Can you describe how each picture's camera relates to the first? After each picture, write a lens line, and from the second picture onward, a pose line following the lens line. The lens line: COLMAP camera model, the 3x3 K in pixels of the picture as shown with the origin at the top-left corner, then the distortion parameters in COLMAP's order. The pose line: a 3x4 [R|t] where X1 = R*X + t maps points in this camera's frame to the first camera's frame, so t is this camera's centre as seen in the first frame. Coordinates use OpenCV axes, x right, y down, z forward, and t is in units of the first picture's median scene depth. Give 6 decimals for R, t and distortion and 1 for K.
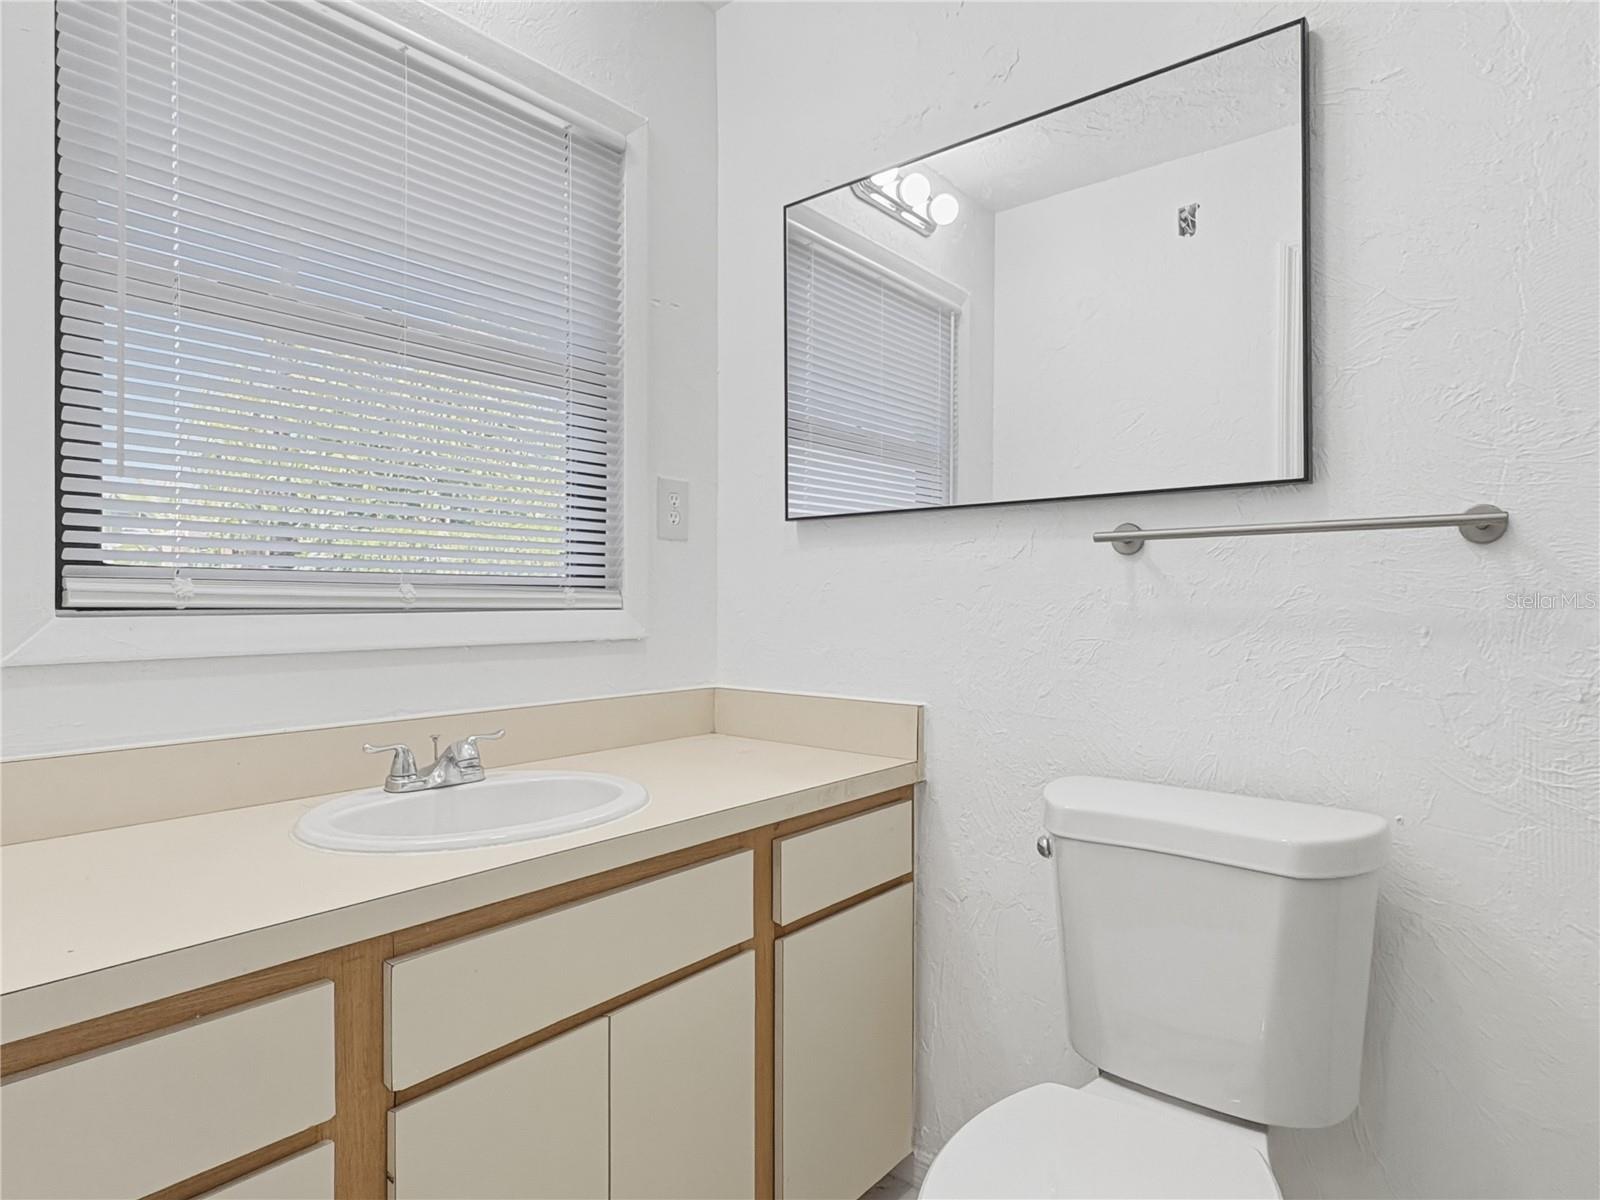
lens RADIAL K [[911.0, 0, 800.0], [0, 911.0, 600.0], [0, 0, 1]] dist [-0.002384, 0.013062]
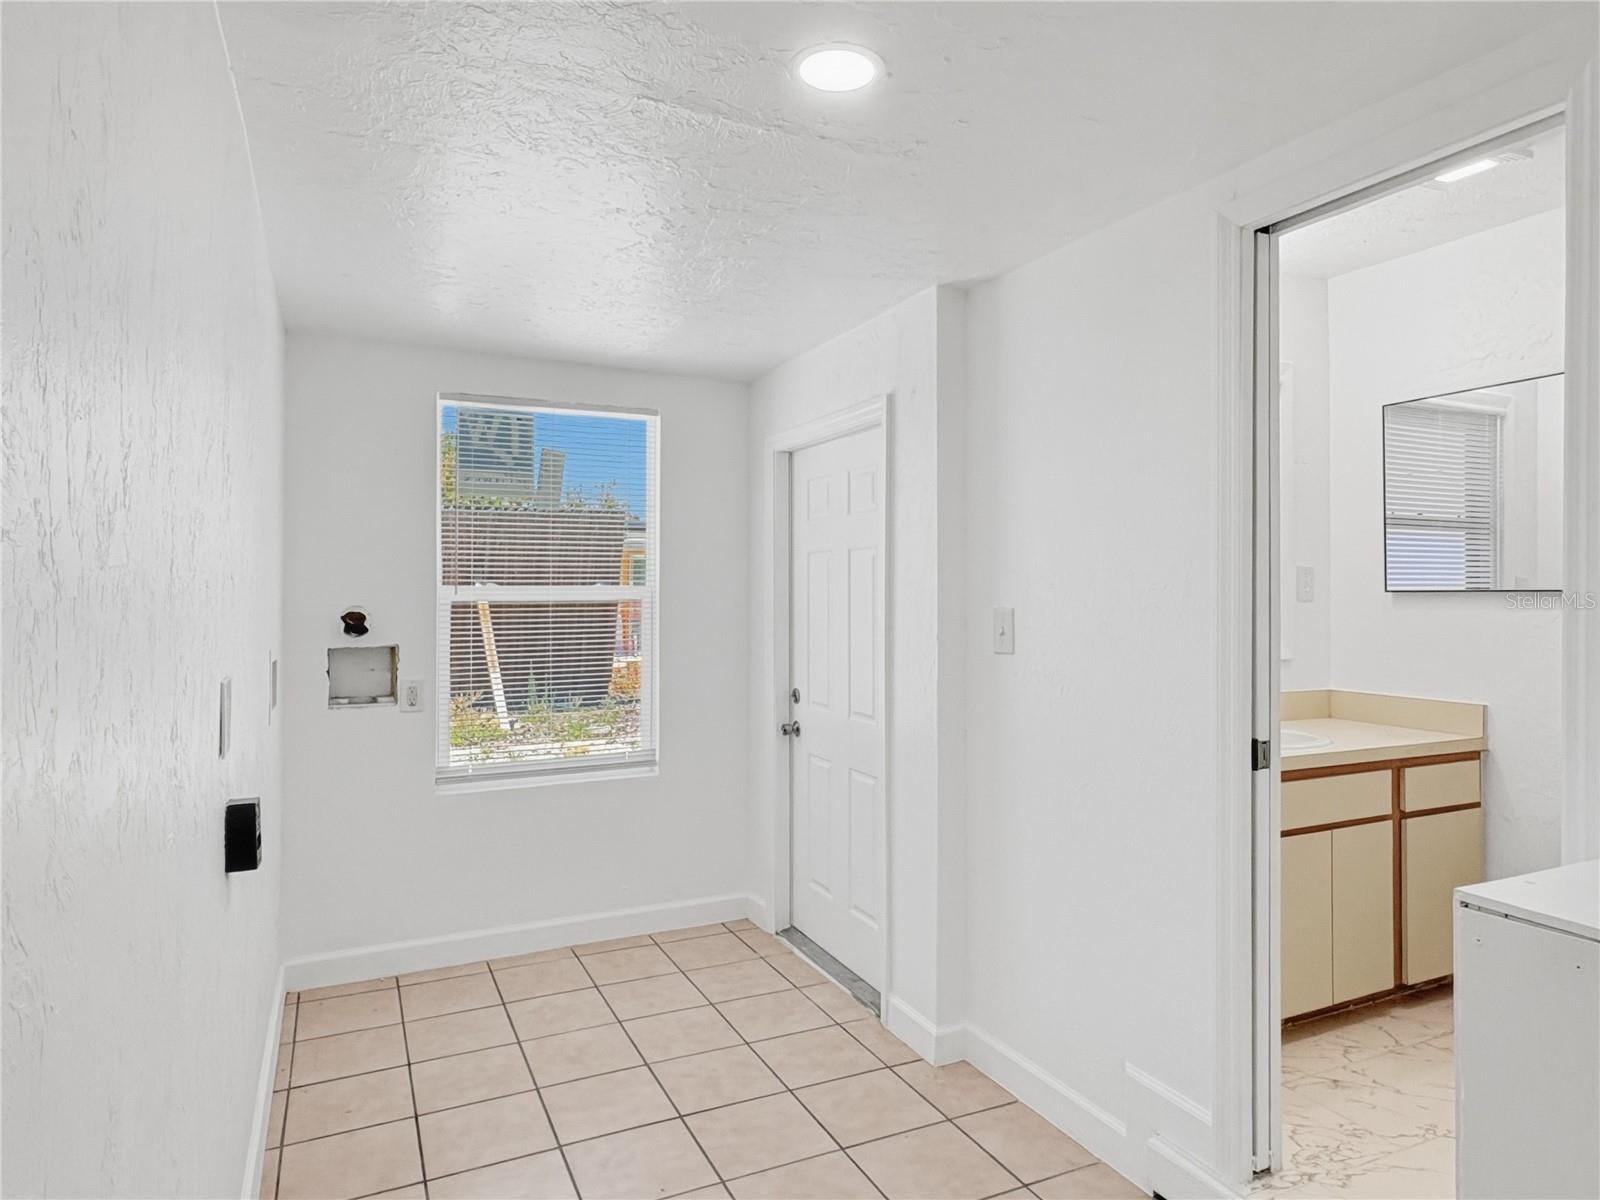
lens RADIAL K [[981.6, 0, 803.2], [0, 981.6, 578.4], [0, 0, 1]] dist [0.001209, 0.000096]
pose [[0.905477, -0.006915, -0.424338, -0.245809], [0.000758, 0.999892, -0.014677, -0.097051], [0.424394, 0.012968, 0.905385, -1.234045]]
